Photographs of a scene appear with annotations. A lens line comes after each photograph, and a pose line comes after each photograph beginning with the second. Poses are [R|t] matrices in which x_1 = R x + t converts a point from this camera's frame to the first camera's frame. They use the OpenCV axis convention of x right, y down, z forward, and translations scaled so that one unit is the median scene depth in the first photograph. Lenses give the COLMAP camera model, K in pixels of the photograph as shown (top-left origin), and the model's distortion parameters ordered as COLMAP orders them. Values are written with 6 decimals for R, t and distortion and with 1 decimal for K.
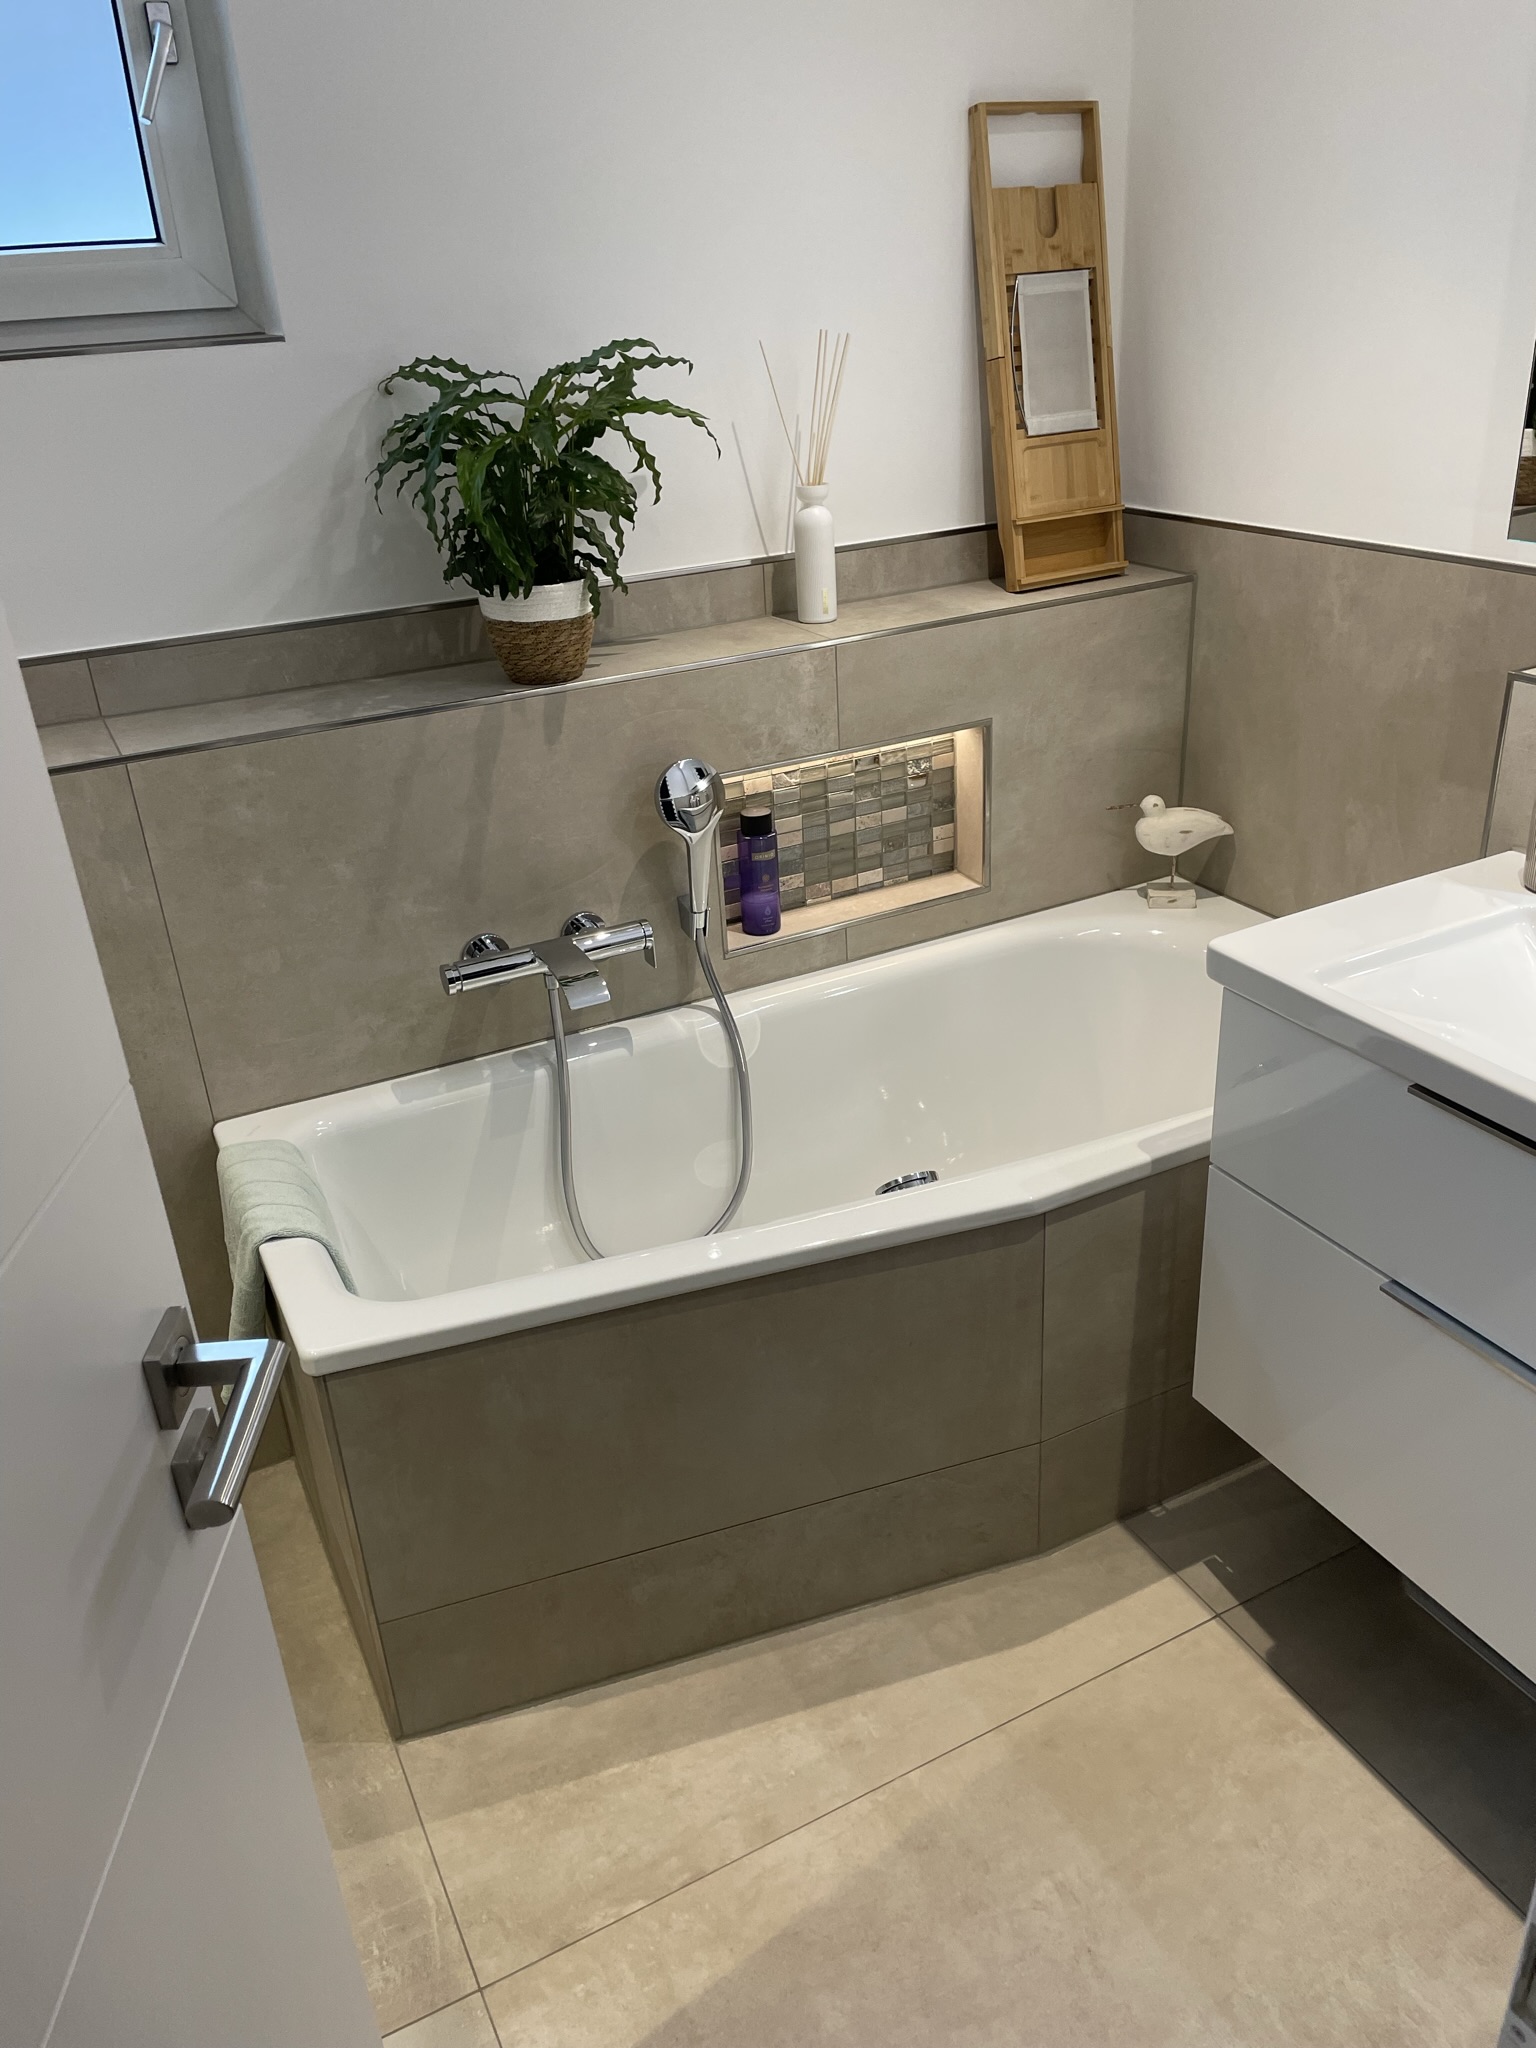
lens RADIAL K [[1546.3, 0, 768.0], [0, 1546.3, 1024.0], [0, 0, 1]] dist [0.096906, -0.131782]
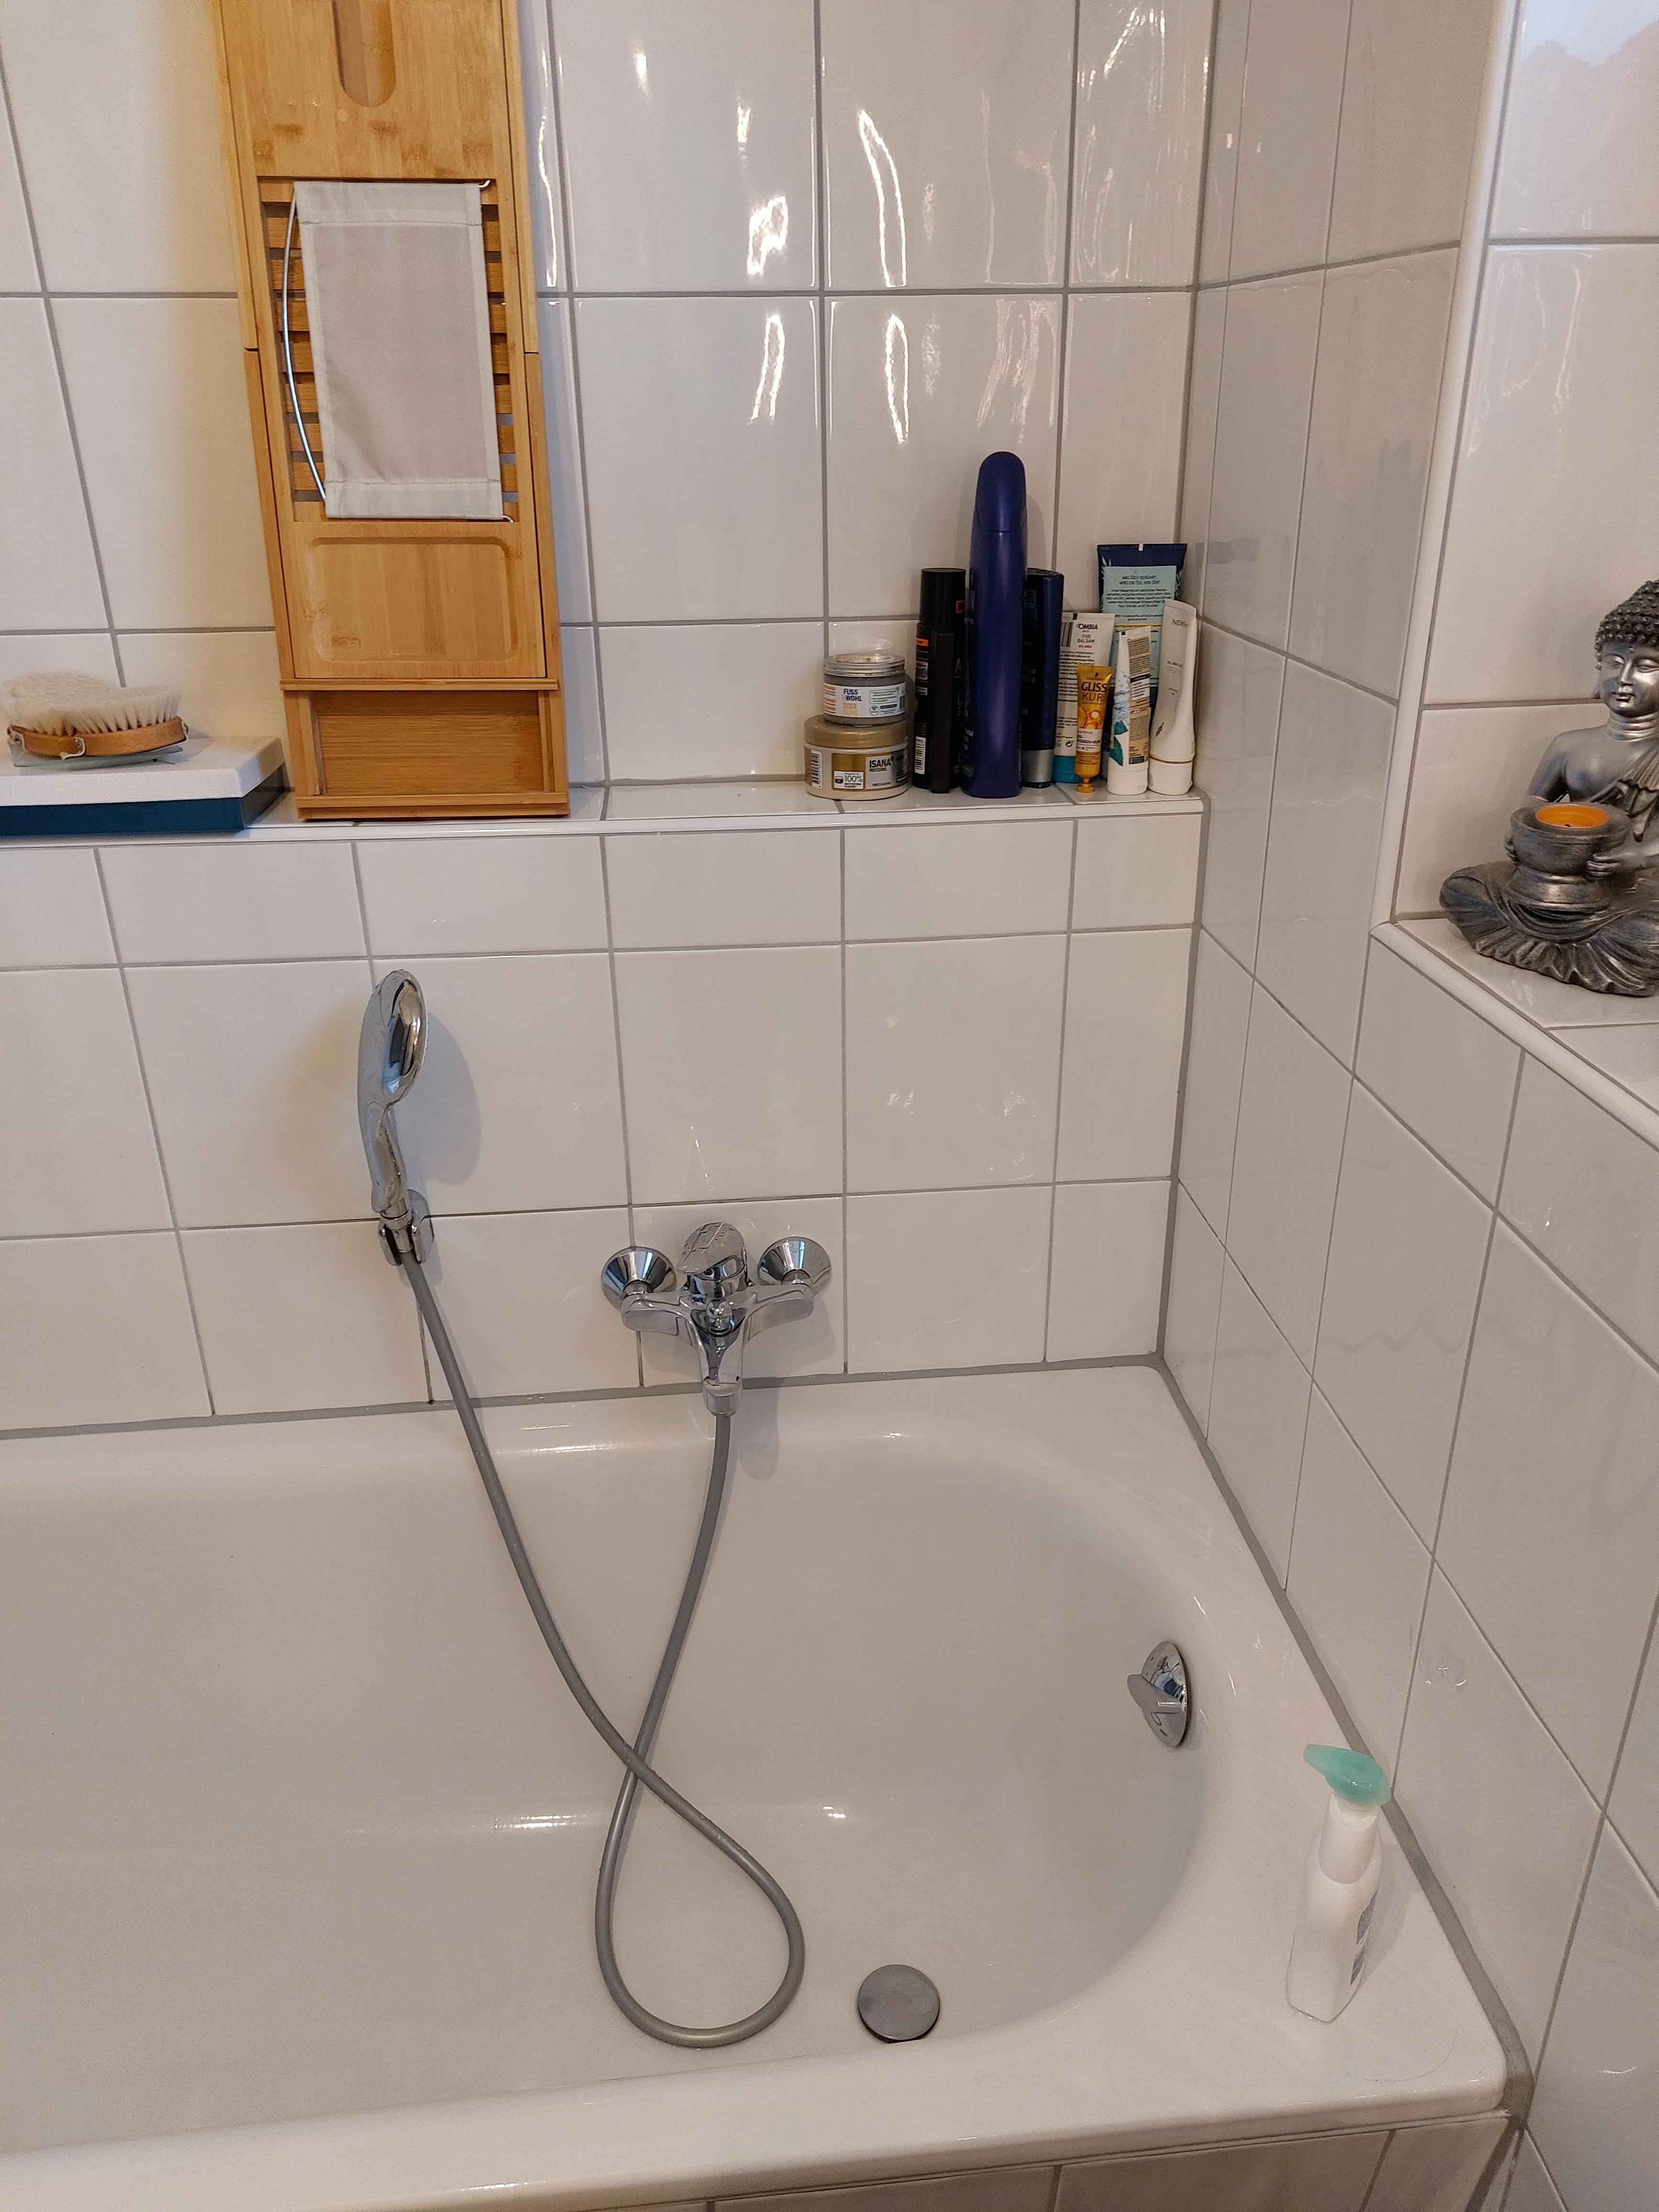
lens RADIAL K [[1579.9, 0, 862.3], [0, 1579.9, 1104.9], [0, 0, 1]] dist [0.003434, -0.003284]
pose [[0.936237, 0.197260, -0.290774, 0.500359], [-0.202598, 0.979189, 0.011950, -0.237432], [0.287080, 0.047722, 0.956717, 0.589733]]
